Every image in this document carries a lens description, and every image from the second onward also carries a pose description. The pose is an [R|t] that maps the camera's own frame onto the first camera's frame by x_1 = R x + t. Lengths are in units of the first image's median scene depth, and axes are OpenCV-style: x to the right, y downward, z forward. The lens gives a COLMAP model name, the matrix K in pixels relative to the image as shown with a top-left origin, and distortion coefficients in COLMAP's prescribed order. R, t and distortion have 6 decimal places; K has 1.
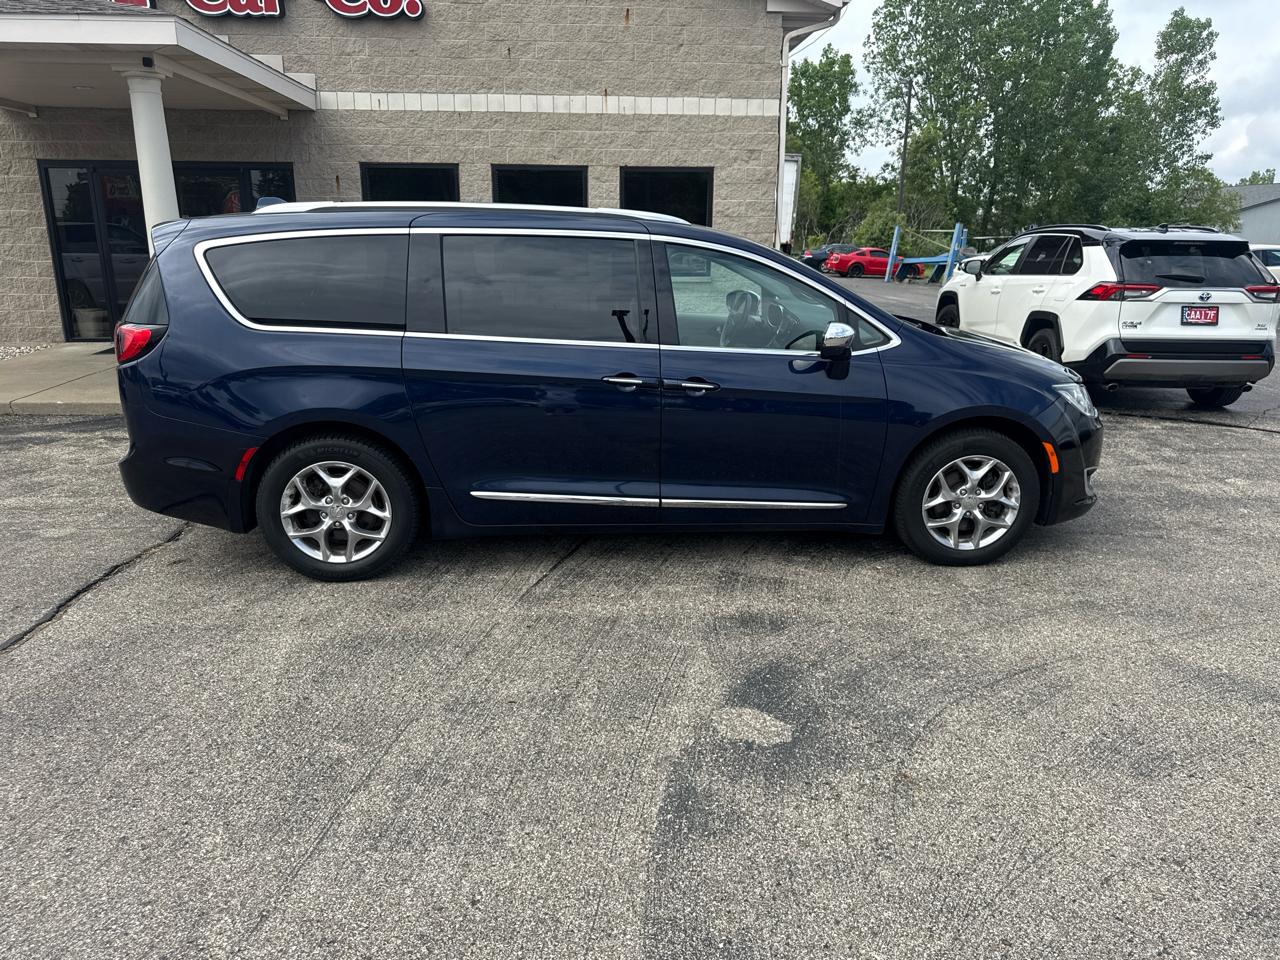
lens RADIAL K [[896.4, 0, 638.5], [0, 896.4, 477.8], [0, 0, 1]] dist [0.024710, -0.019777]
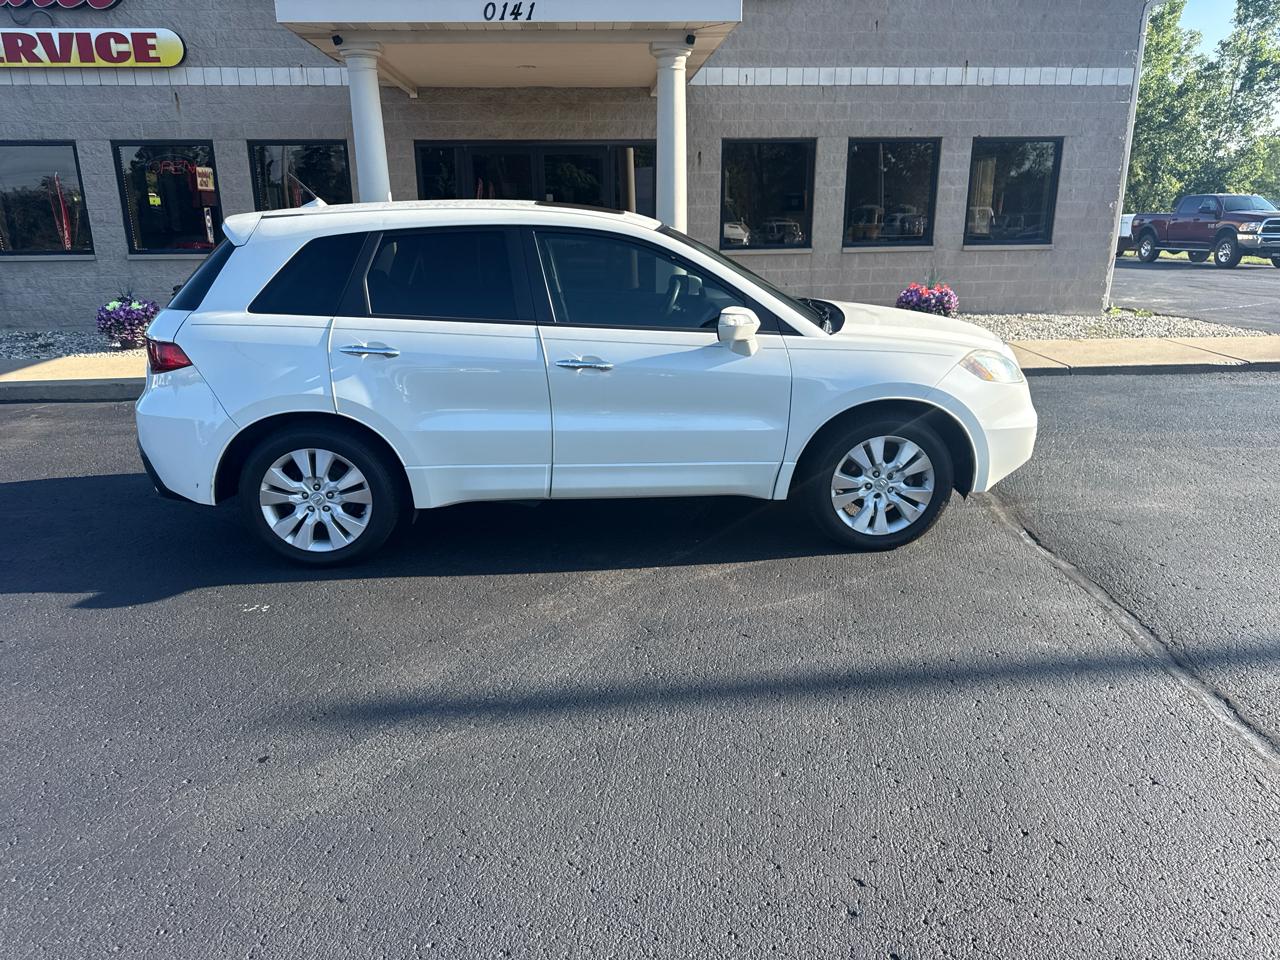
lens RADIAL K [[896.4, 0, 585.3], [0, 896.4, 470.8], [0, 0, 1]] dist [0.024710, -0.019777]
pose [[0.999637, -0.019606, 0.018462, -0.504843], [0.019209, 0.999586, 0.021412, -0.002201], [-0.018874, -0.021049, 0.999600, -0.012516]]
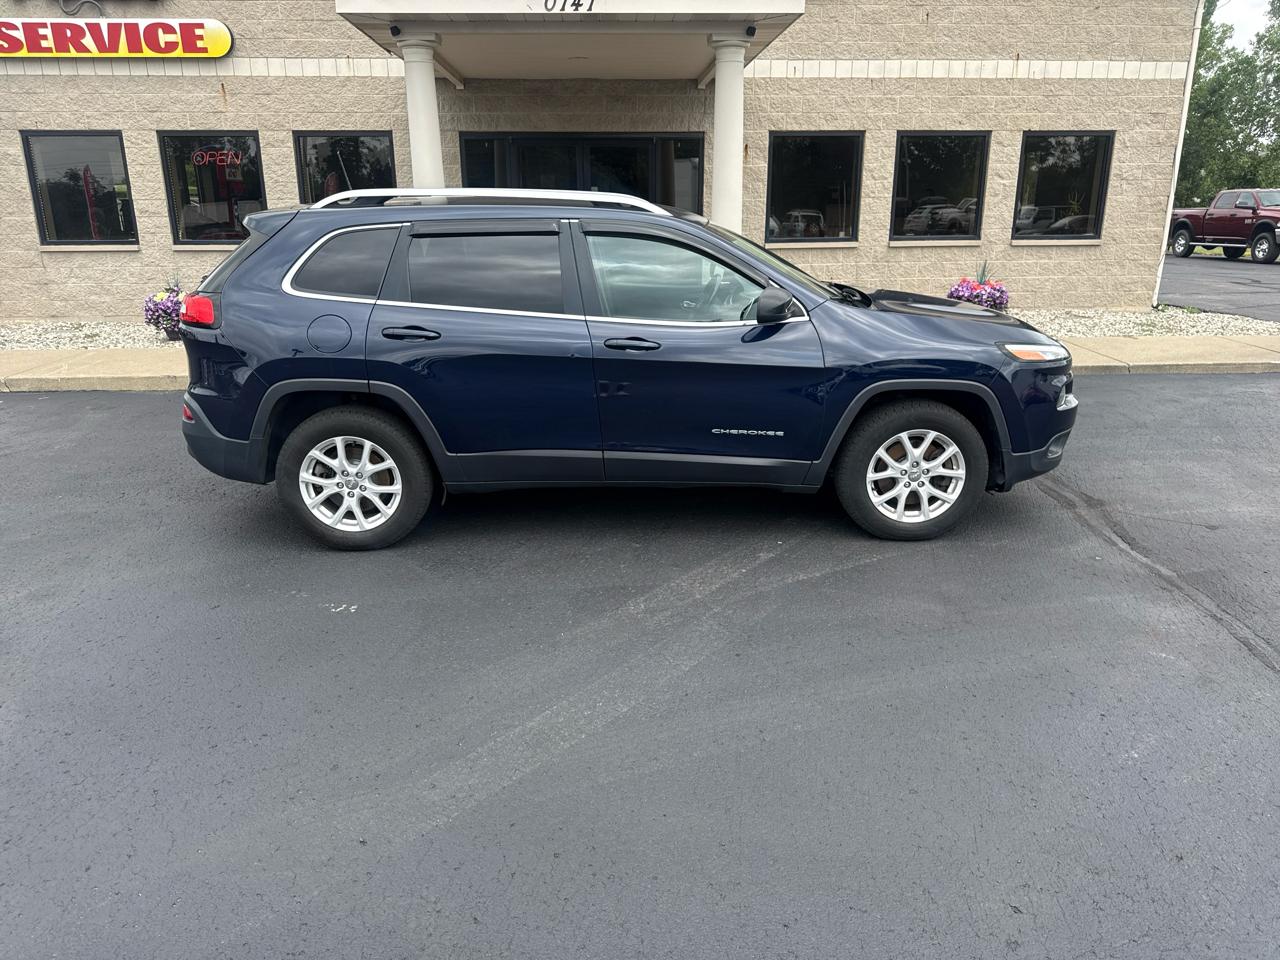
lens RADIAL K [[896.4, 0, 597.1], [0, 896.4, 461.2], [0, 0, 1]] dist [0.024710, -0.019777]
pose [[0.999895, -0.011813, 0.008422, -0.530526], [0.011646, 0.999740, 0.019620, -0.005314], [-0.008652, -0.019520, 0.999772, -0.004663]]
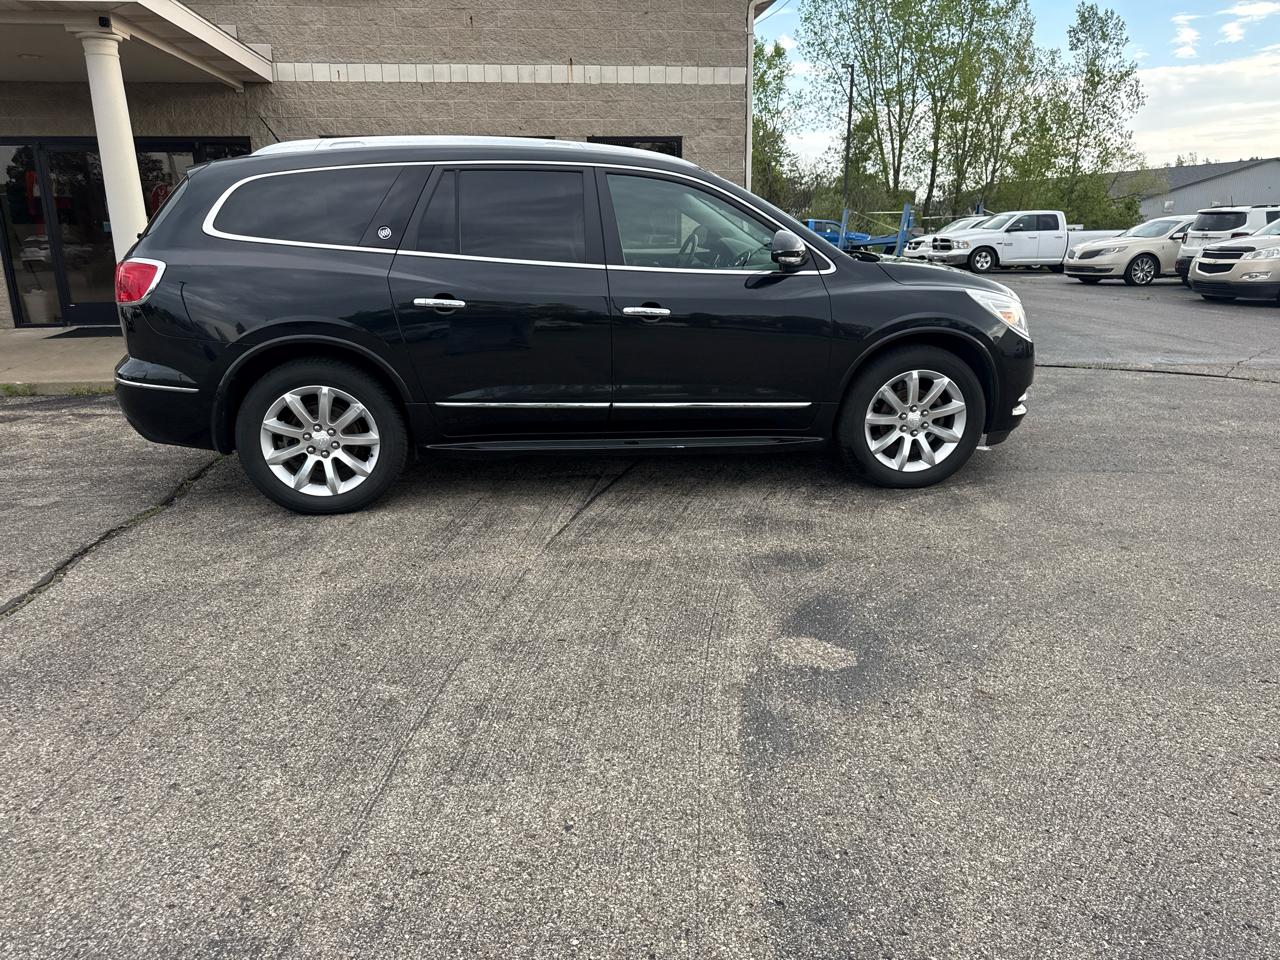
lens RADIAL K [[896.4, 0, 629.5], [0, 896.4, 472.3], [0, 0, 1]] dist [0.024710, -0.019777]
pose [[0.998549, -0.029408, 0.045114, -0.031023], [0.029278, 0.999565, 0.003538, 0.020192], [-0.045199, -0.002212, 0.998976, 0.011650]]
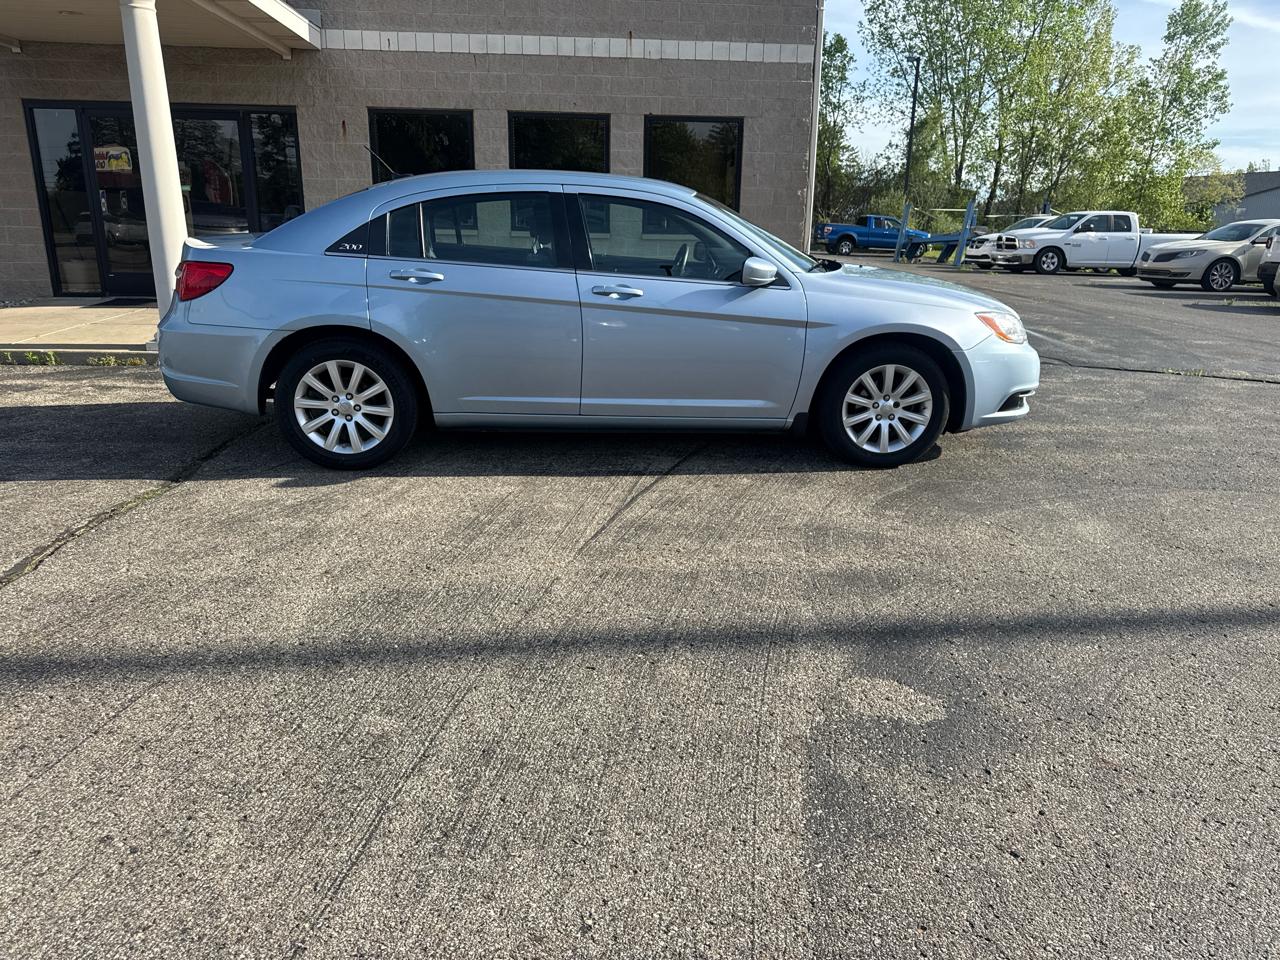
lens RADIAL K [[896.4, 0, 642.1], [0, 896.4, 473.7], [0, 0, 1]] dist [0.024710, -0.019777]
pose [[0.999920, 0.008369, 0.009483, -0.030175], [-0.008485, 0.999889, 0.012233, 0.018607], [-0.009380, -0.012312, 0.999880, 0.055755]]
